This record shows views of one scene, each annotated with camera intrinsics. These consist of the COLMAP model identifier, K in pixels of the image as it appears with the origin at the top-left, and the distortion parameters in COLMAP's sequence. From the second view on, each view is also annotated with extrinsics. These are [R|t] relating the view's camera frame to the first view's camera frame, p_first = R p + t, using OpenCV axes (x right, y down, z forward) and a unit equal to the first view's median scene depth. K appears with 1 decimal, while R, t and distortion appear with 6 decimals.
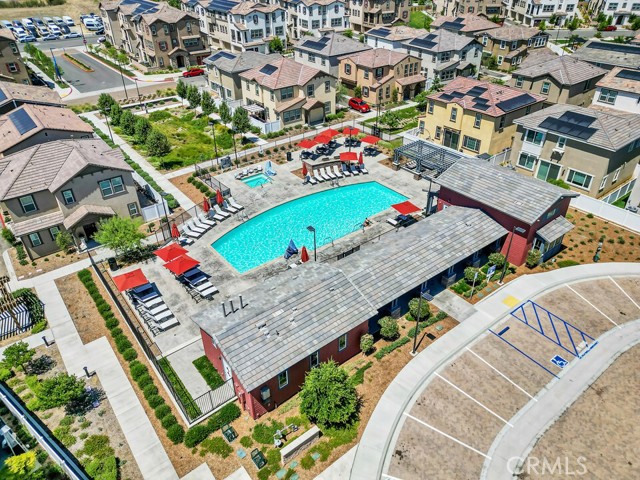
lens RADIAL K [[445.2, 0, 320.0], [0, 445.2, 240.0], [0, 0, 1]] dist [0.074456, -0.081114]
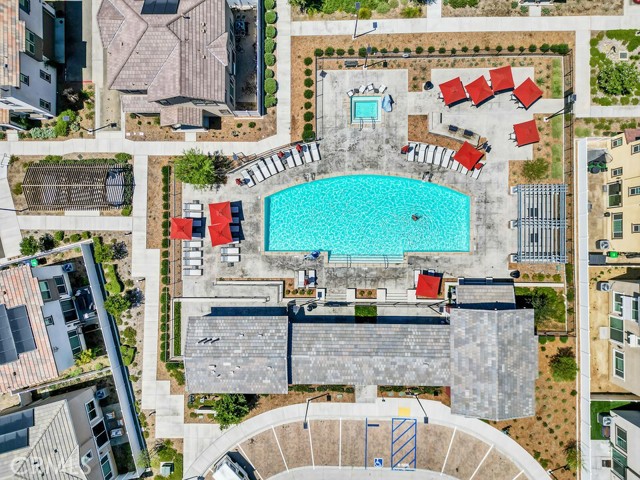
lens RADIAL K [[445.2, 0, 320.0], [0, 445.2, 240.0], [0, 0, 1]] dist [0.074456, -0.081114]
pose [[0.787285, 0.616411, -0.014825, -0.068997], [-0.328954, 0.440235, 0.835454, -1.191060], [0.521509, -0.652863, 0.549361, 0.502156]]
